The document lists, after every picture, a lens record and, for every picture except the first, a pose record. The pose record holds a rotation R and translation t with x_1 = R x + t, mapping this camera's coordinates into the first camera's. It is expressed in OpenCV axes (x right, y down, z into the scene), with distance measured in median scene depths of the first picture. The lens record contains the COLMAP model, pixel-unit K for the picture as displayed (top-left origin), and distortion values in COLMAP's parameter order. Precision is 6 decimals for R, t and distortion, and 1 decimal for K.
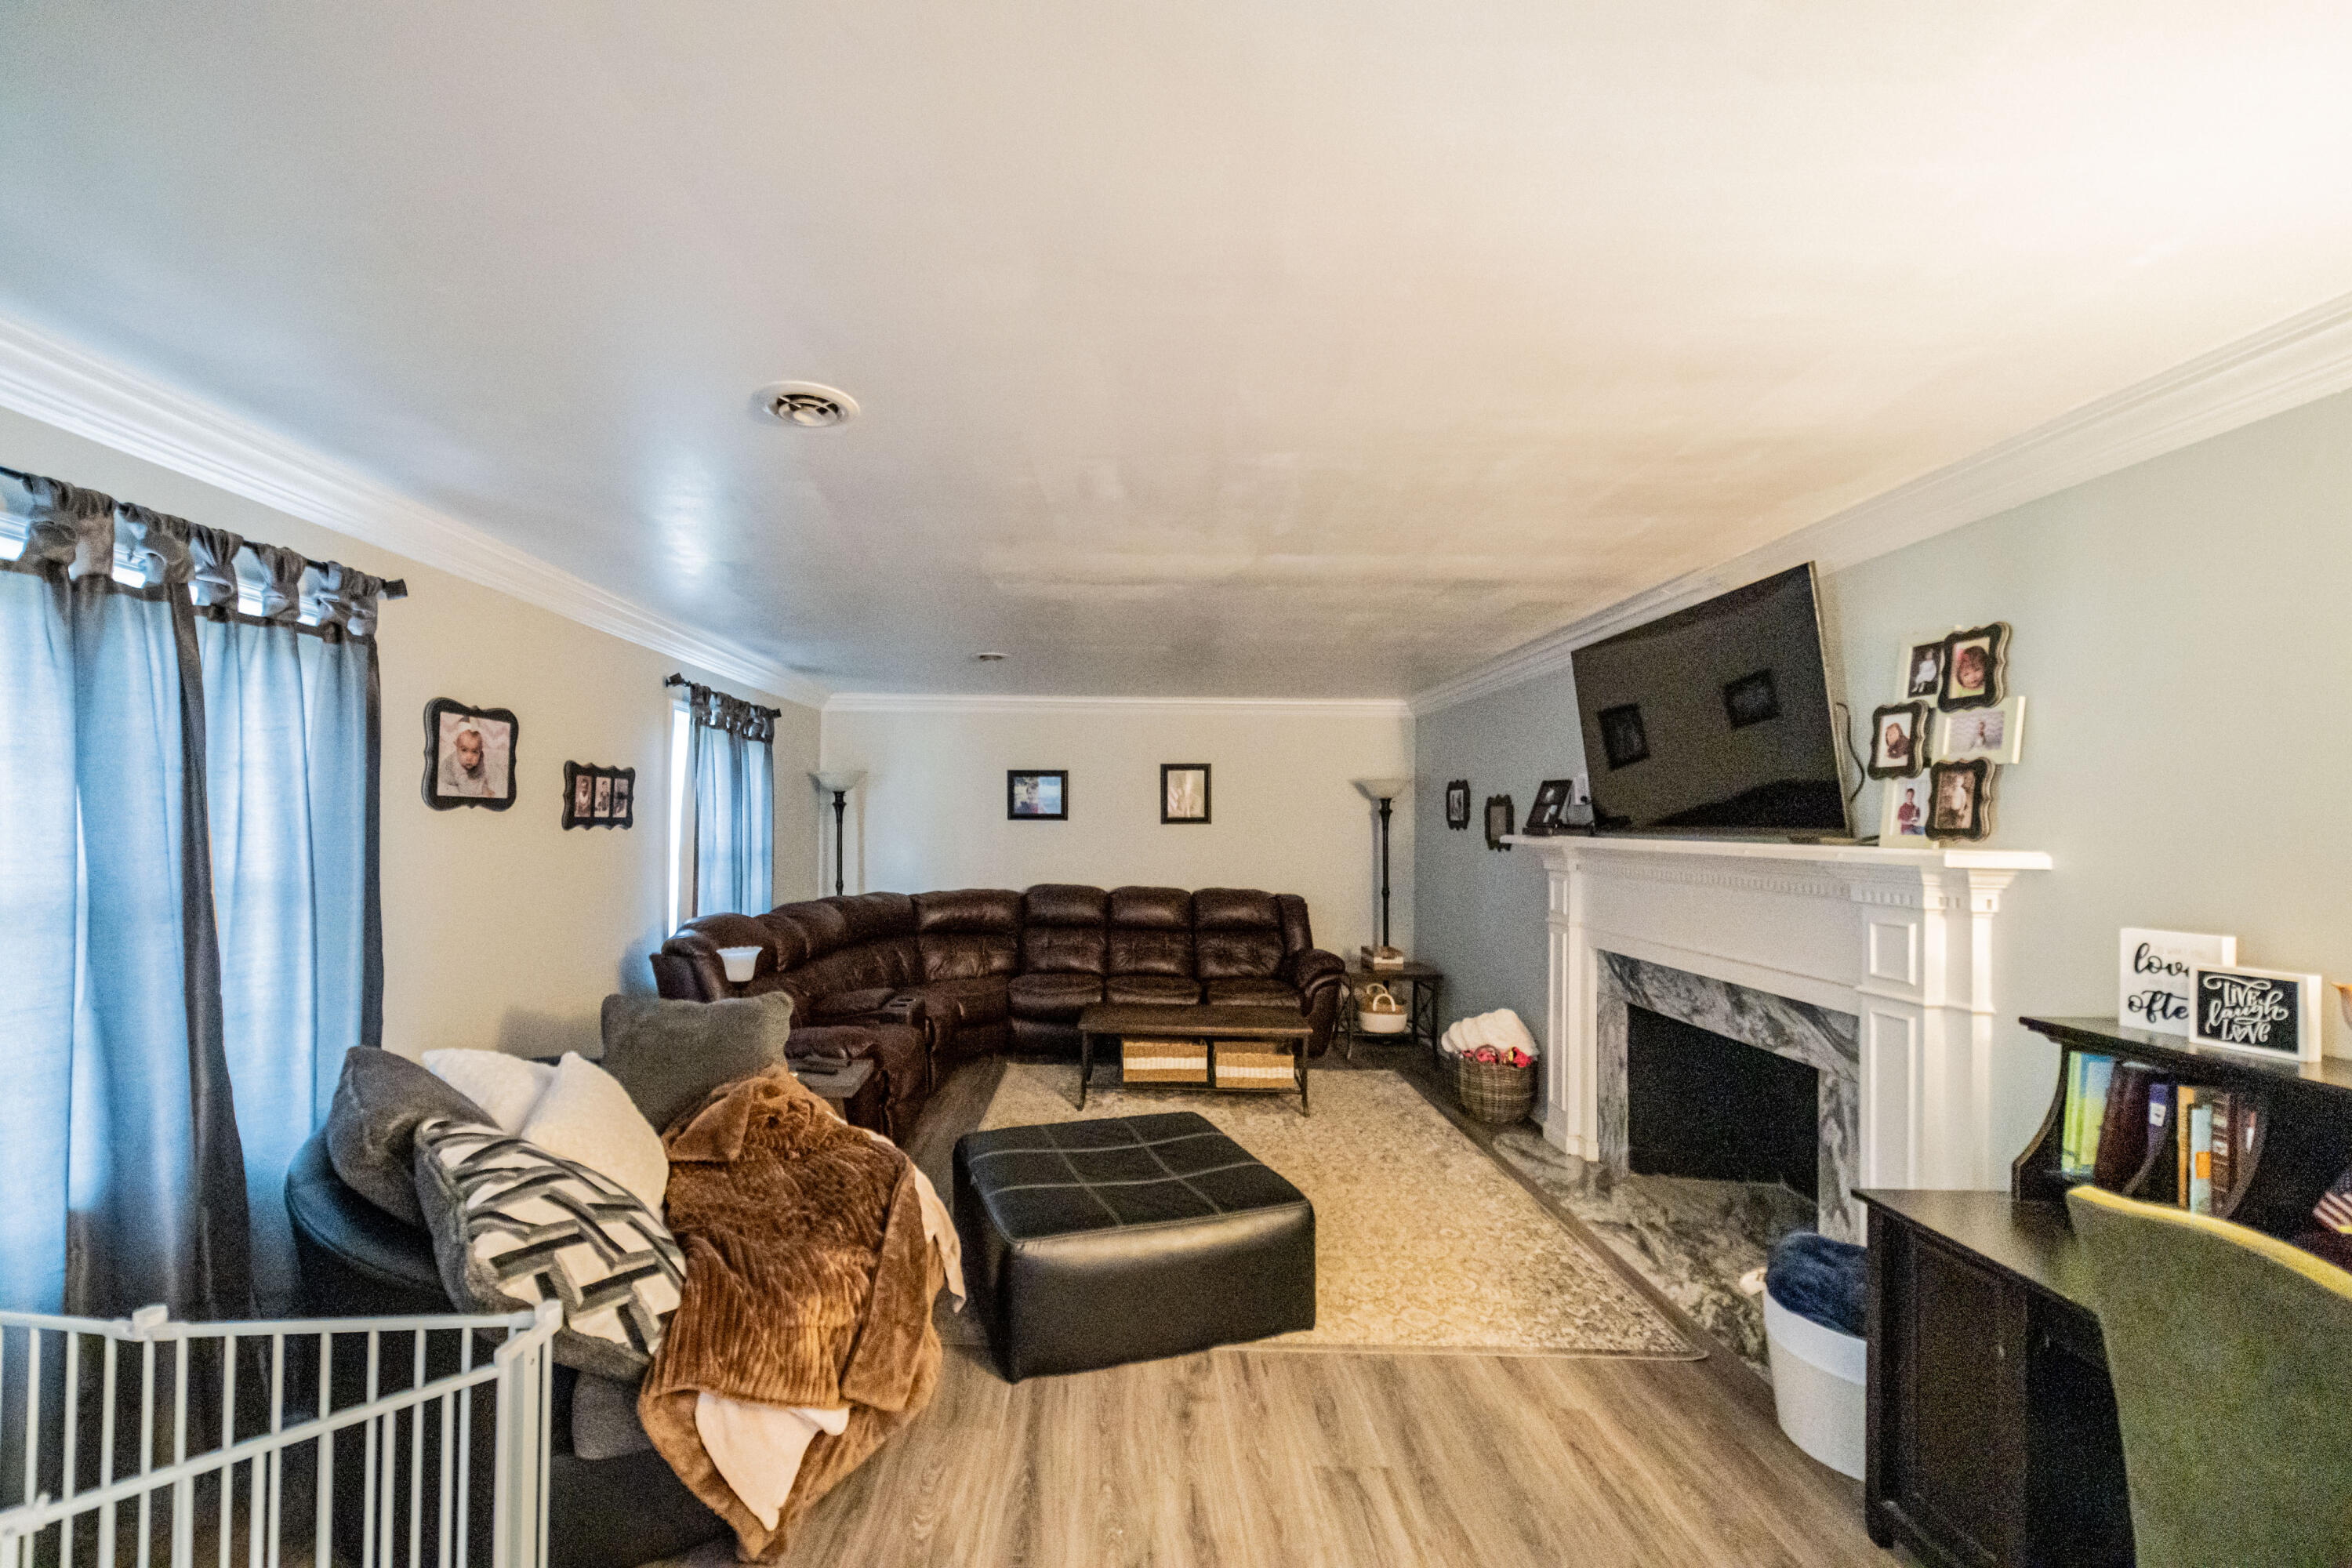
lens RADIAL K [[946.6, 0, 1183.0], [0, 946.6, 785.4], [0, 0, 1]] dist [0.000011, -0.000250]
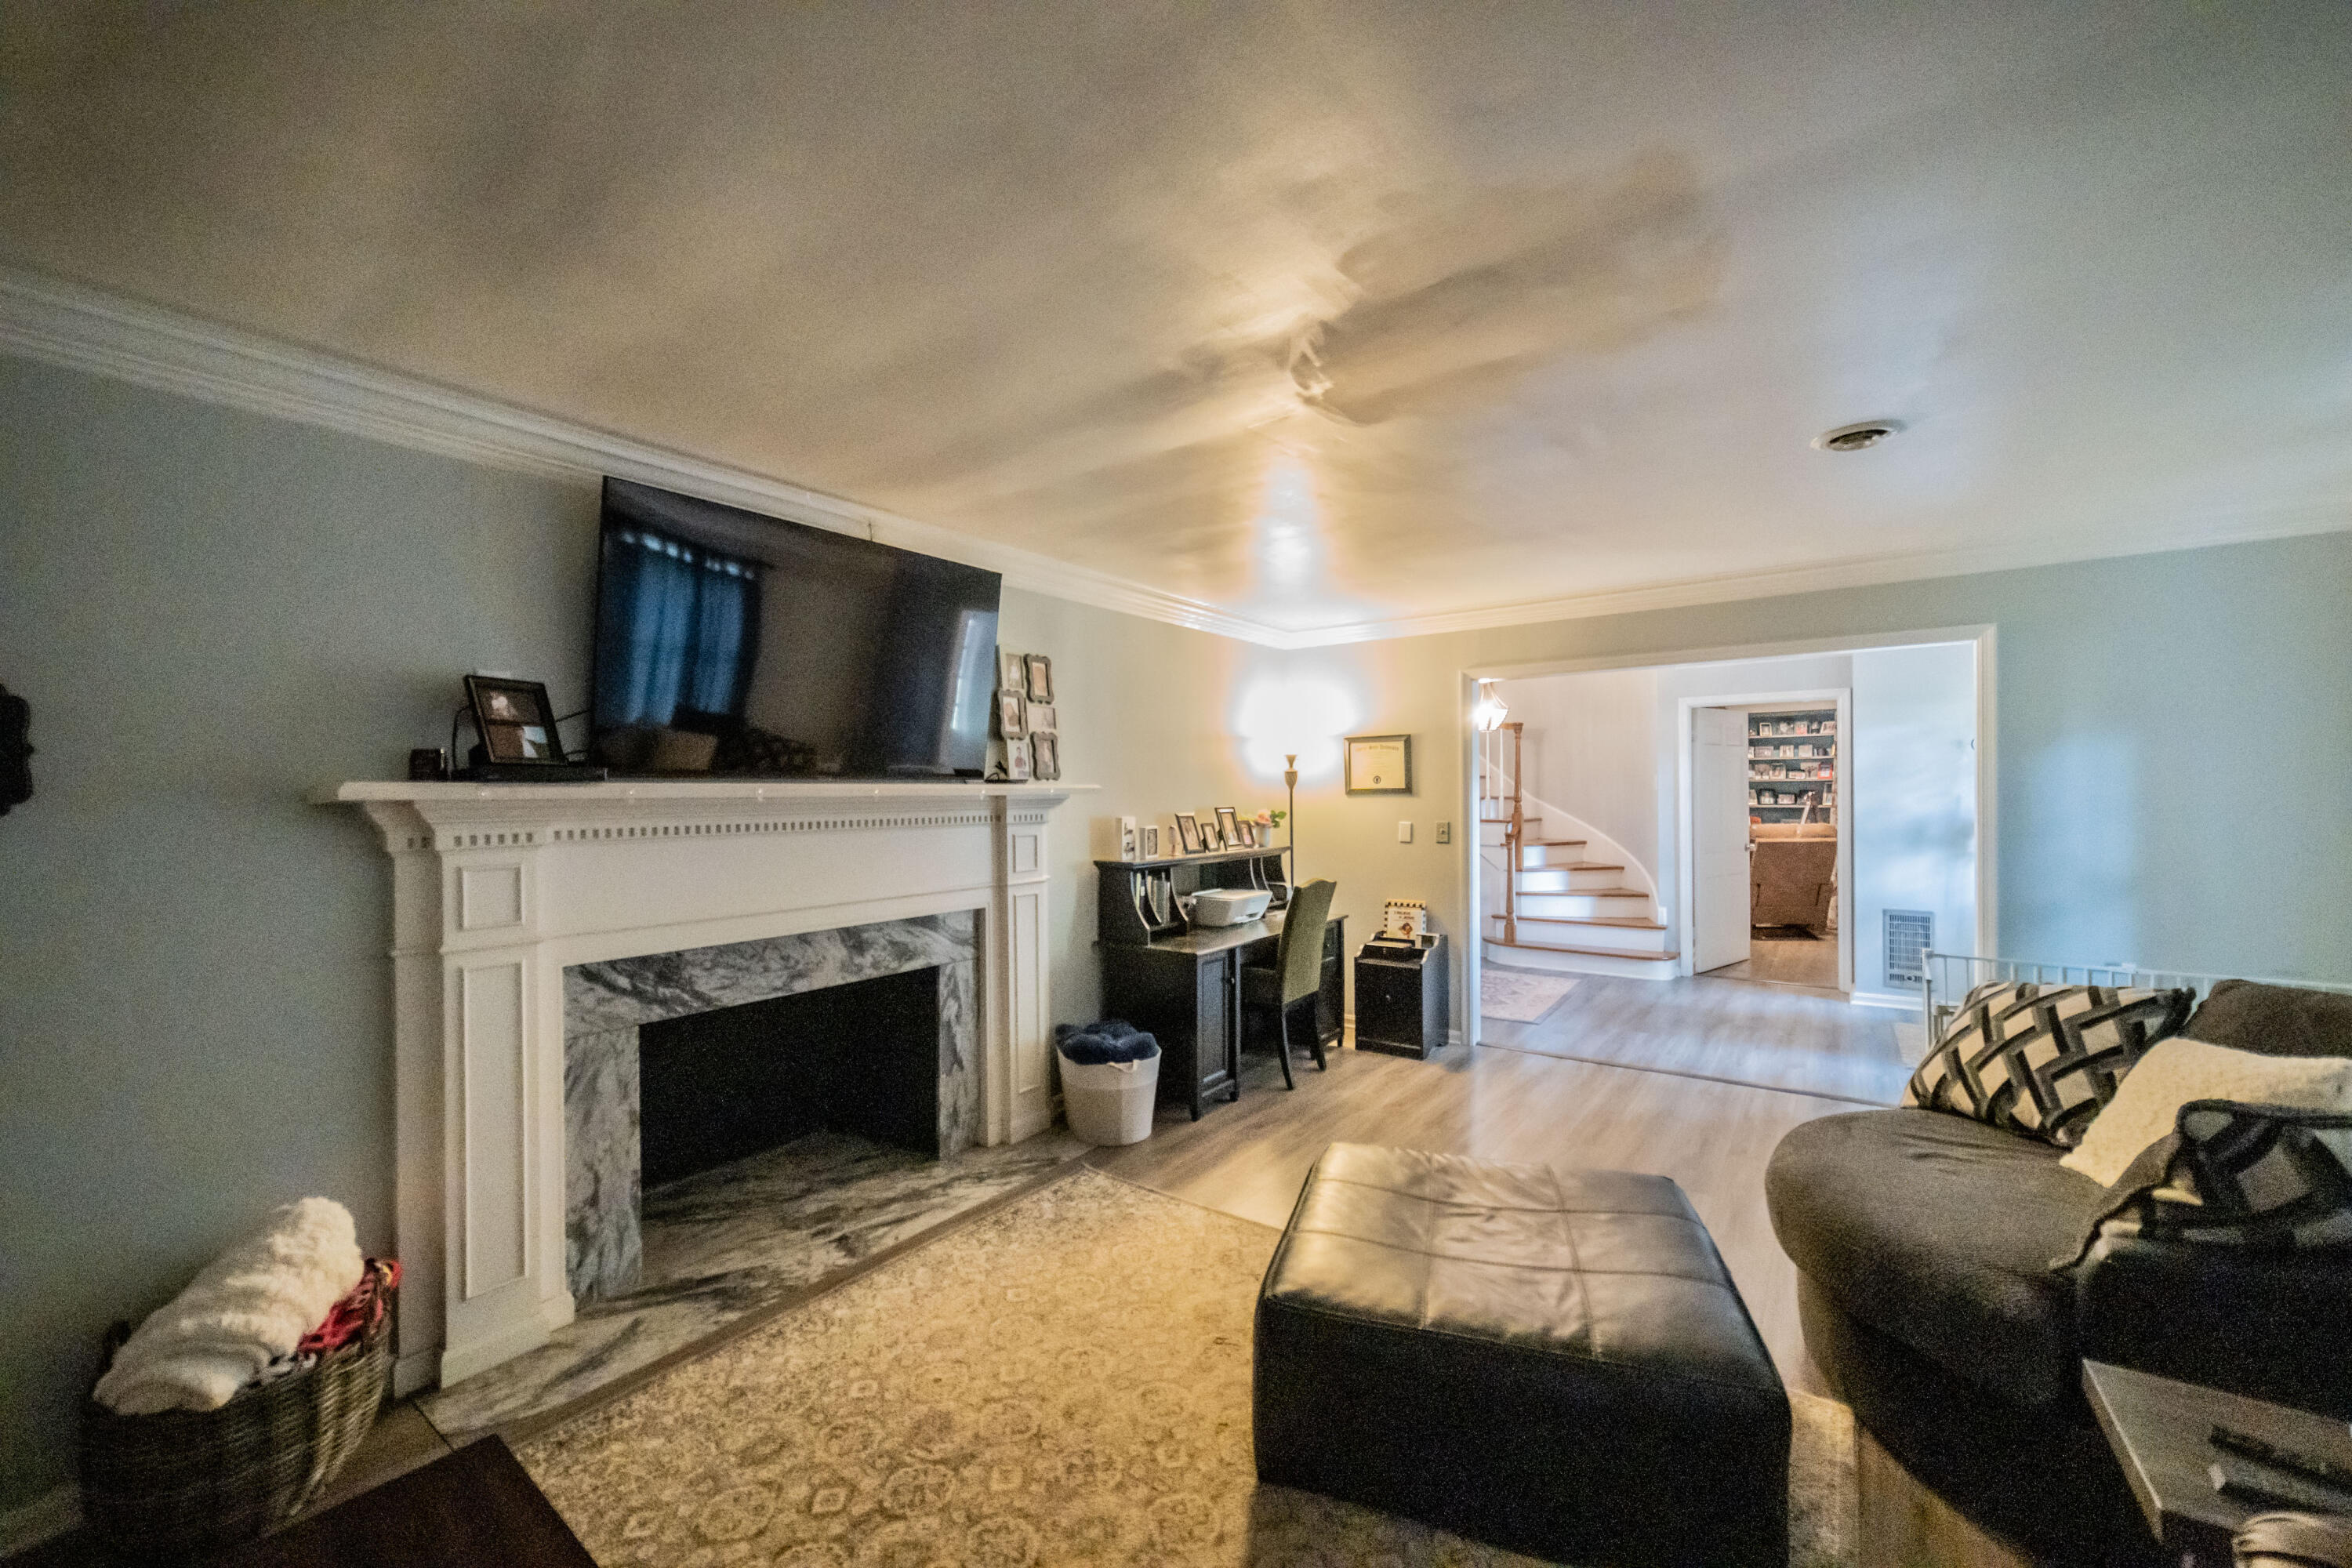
lens RADIAL K [[946.6, 0, 1183.0], [0, 946.6, 785.4], [0, 0, 1]] dist [0.000011, -0.000250]
pose [[-0.782582, 0.010663, 0.622456, -0.325490], [-0.019614, 0.998935, -0.041772, 0.099746], [-0.622238, -0.044899, -0.781539, 1.634707]]
